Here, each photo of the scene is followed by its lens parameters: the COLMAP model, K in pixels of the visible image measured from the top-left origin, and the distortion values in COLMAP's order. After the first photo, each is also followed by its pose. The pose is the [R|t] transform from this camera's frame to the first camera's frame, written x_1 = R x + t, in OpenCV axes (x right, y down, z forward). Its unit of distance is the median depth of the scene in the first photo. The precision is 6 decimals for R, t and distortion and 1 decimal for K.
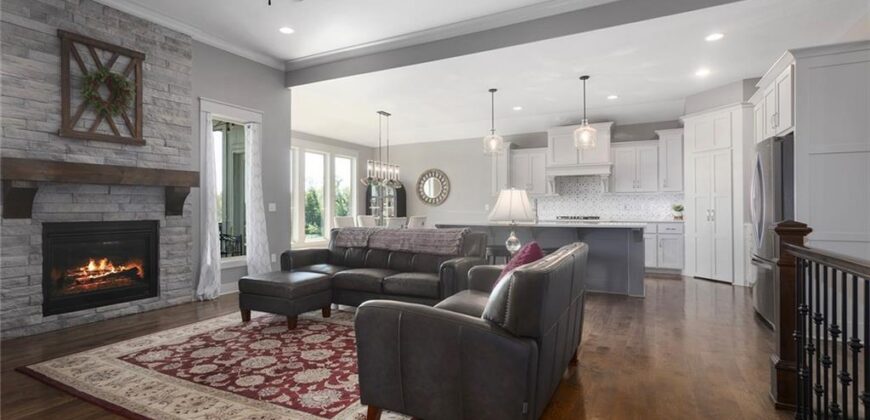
lens RADIAL K [[418.2, 0, 435.0], [0, 418.2, 210.0], [0, 0, 1]] dist [0.000161, 0.000252]
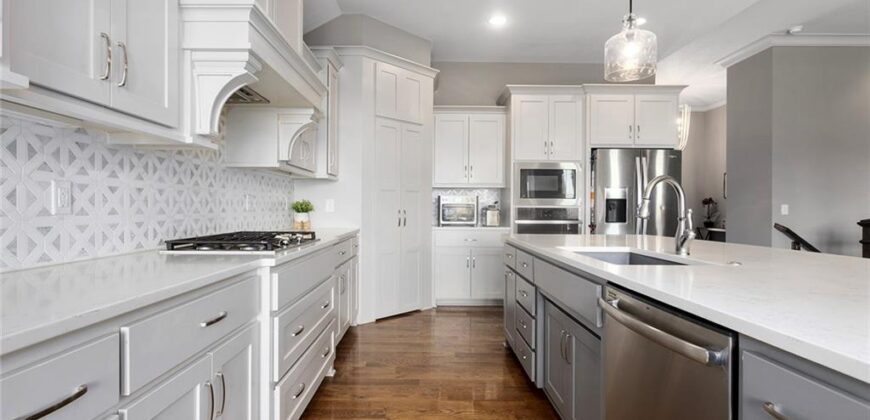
lens RADIAL K [[418.2, 0, 435.0], [0, 418.2, 210.0], [0, 0, 1]] dist [0.000161, 0.000252]
pose [[-0.461686, 0.000135, 0.887044, 0.041224], [0.006423, 0.999974, 0.003191, -0.001697], [-0.887020, 0.007170, -0.461675, 1.092739]]
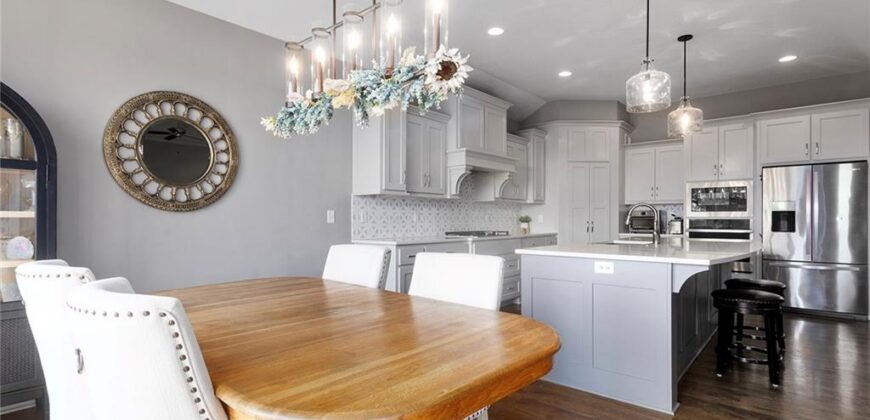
lens RADIAL K [[418.2, 0, 435.0], [0, 418.2, 210.0], [0, 0, 1]] dist [0.000161, 0.000252]
pose [[0.238260, 0.027133, 0.970822, -0.344095], [0.007067, 0.999535, -0.029669, 0.000316], [-0.971176, 0.013930, 0.237958, 0.970727]]
